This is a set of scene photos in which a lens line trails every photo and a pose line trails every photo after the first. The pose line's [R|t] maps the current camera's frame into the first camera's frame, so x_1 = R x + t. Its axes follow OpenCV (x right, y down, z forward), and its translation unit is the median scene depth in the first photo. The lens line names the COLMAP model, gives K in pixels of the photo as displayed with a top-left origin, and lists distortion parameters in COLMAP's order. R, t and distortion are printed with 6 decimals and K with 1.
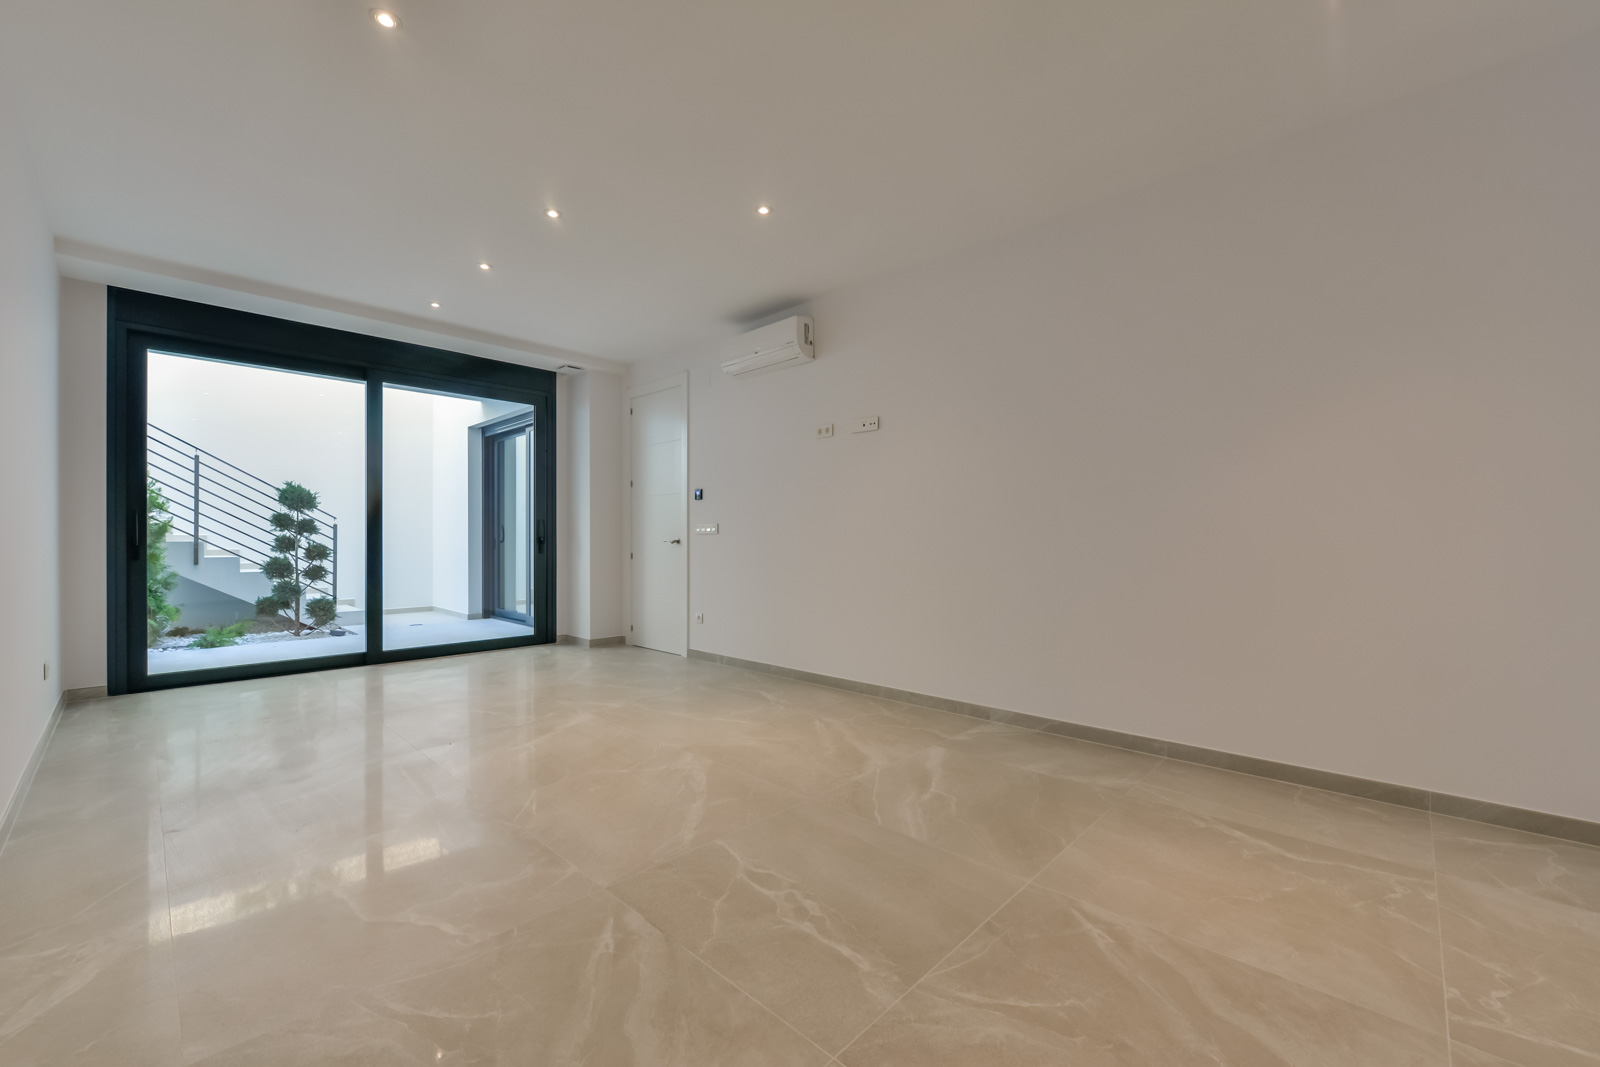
lens RADIAL K [[638.2, 0, 805.5], [0, 638.2, 538.5], [0, 0, 1]] dist [-0.008719, -0.000361]
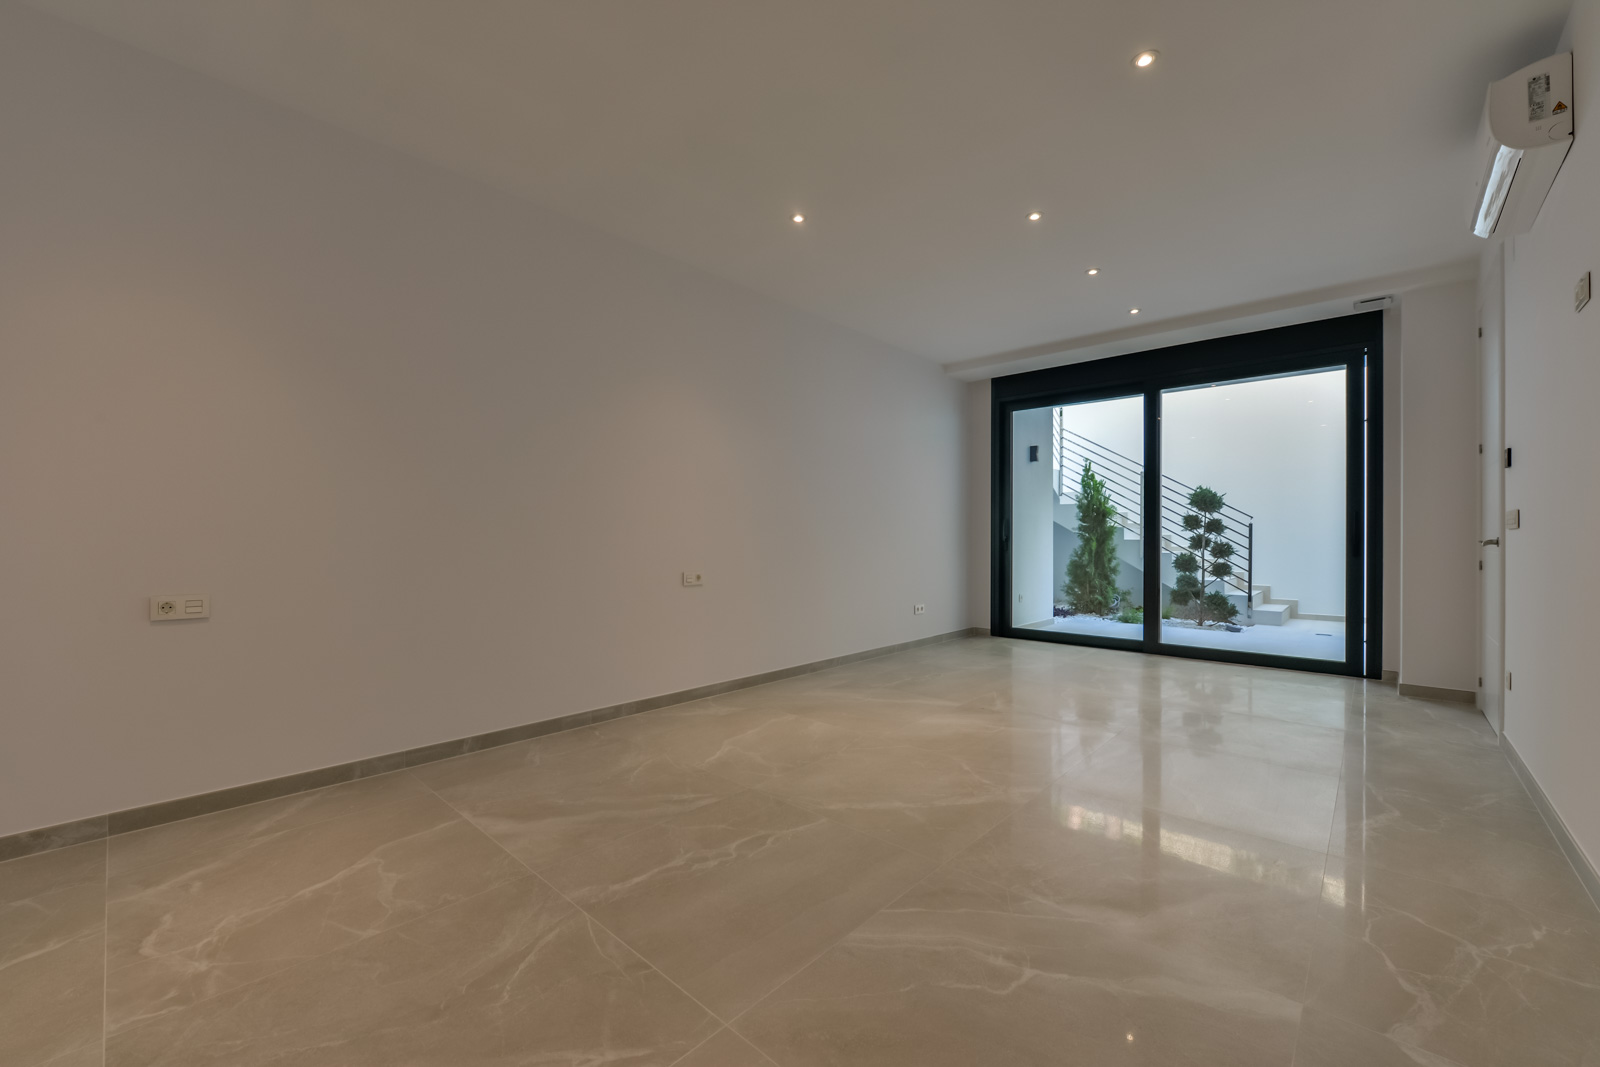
lens RADIAL K [[634.8, 0, 805.8], [0, 634.8, 538.0], [0, 0, 1]] dist [-0.006644, -0.000482]
pose [[0.019170, 0.001397, -0.999815, 0.488063], [-0.000334, 0.999999, 0.001391, 0.000074], [0.999816, 0.000307, 0.019171, 0.497814]]
